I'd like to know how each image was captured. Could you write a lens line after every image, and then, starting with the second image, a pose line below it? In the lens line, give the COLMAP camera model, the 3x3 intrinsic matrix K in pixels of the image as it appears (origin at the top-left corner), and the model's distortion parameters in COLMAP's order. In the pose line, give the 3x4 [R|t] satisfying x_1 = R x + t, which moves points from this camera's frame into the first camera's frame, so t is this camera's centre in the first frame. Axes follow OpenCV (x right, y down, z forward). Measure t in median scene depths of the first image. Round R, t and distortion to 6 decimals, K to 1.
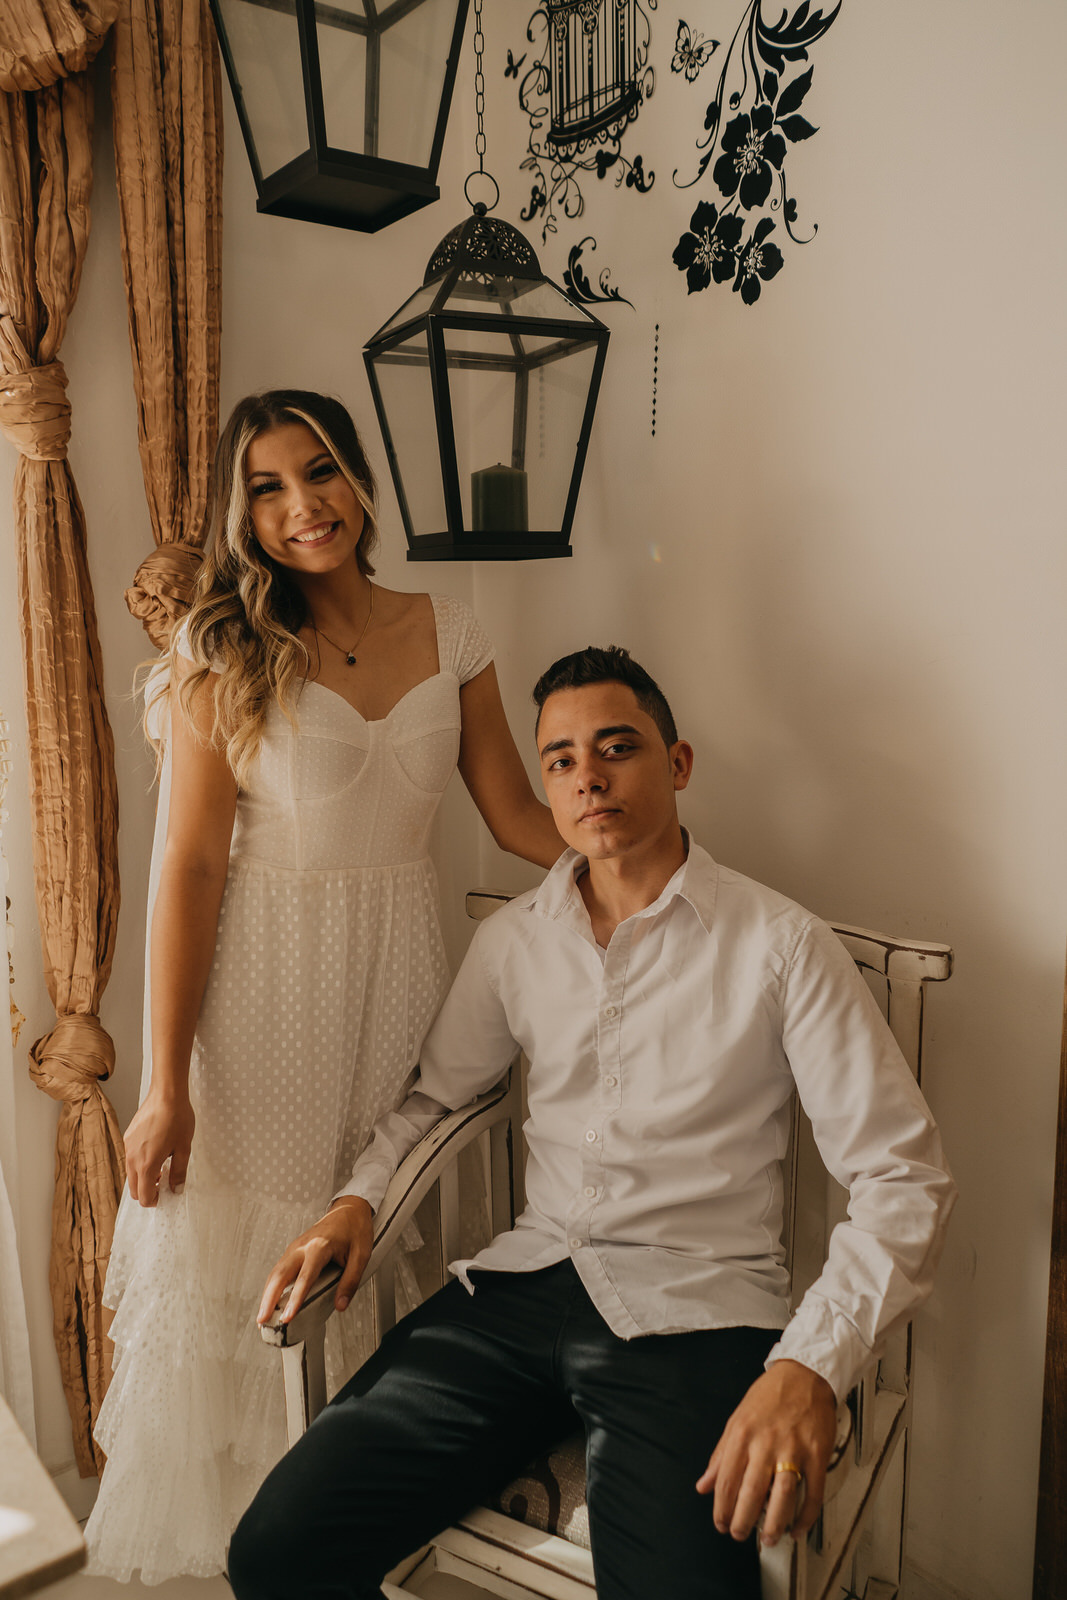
lens RADIAL K [[1244.6, 0, 533.5], [0, 1244.6, 800.0], [0, 0, 1]] dist [-0.015881, 0.002814]
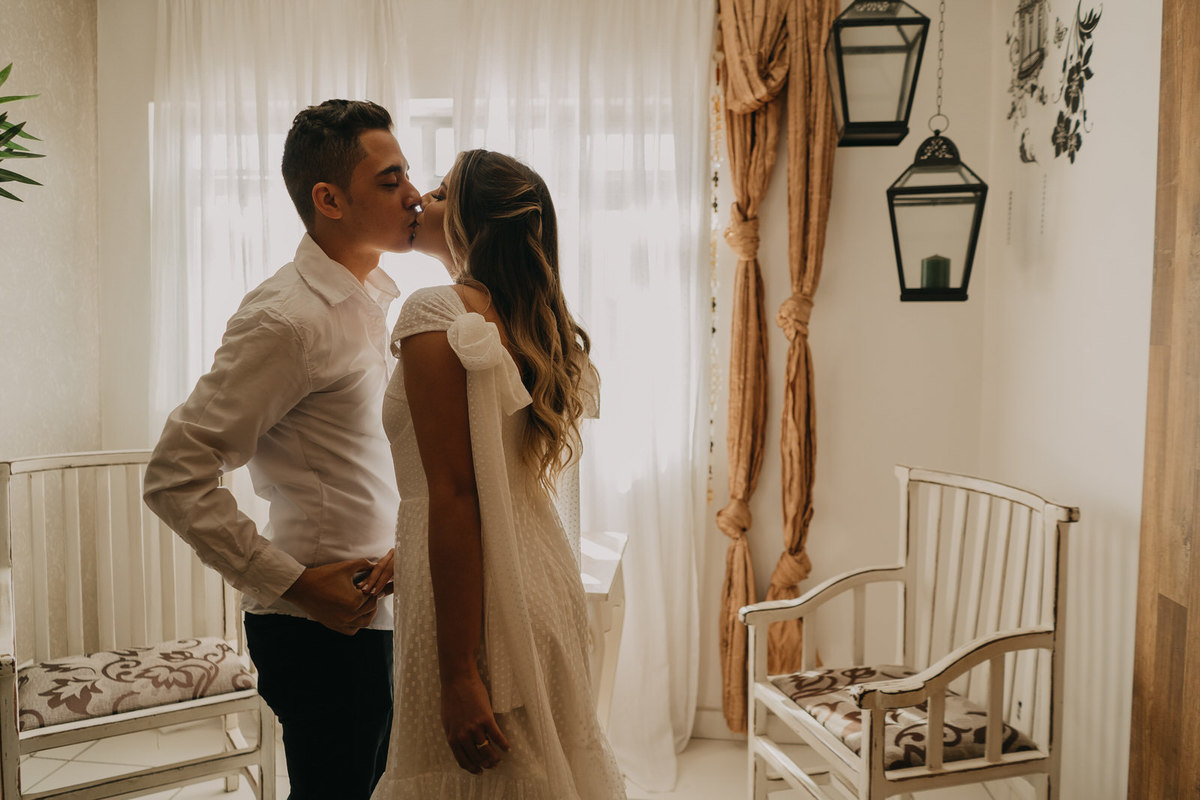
lens RADIAL K [[933.4, 0, 600.0], [0, 933.4, 400.0], [0, 0, 1]] dist [-0.015881, 0.002814]
pose [[0.710558, 0.072040, -0.699941, 0.659205], [-0.128497, 0.991303, -0.028419, 0.075858], [0.691806, 0.110134, 0.713635, -0.425583]]
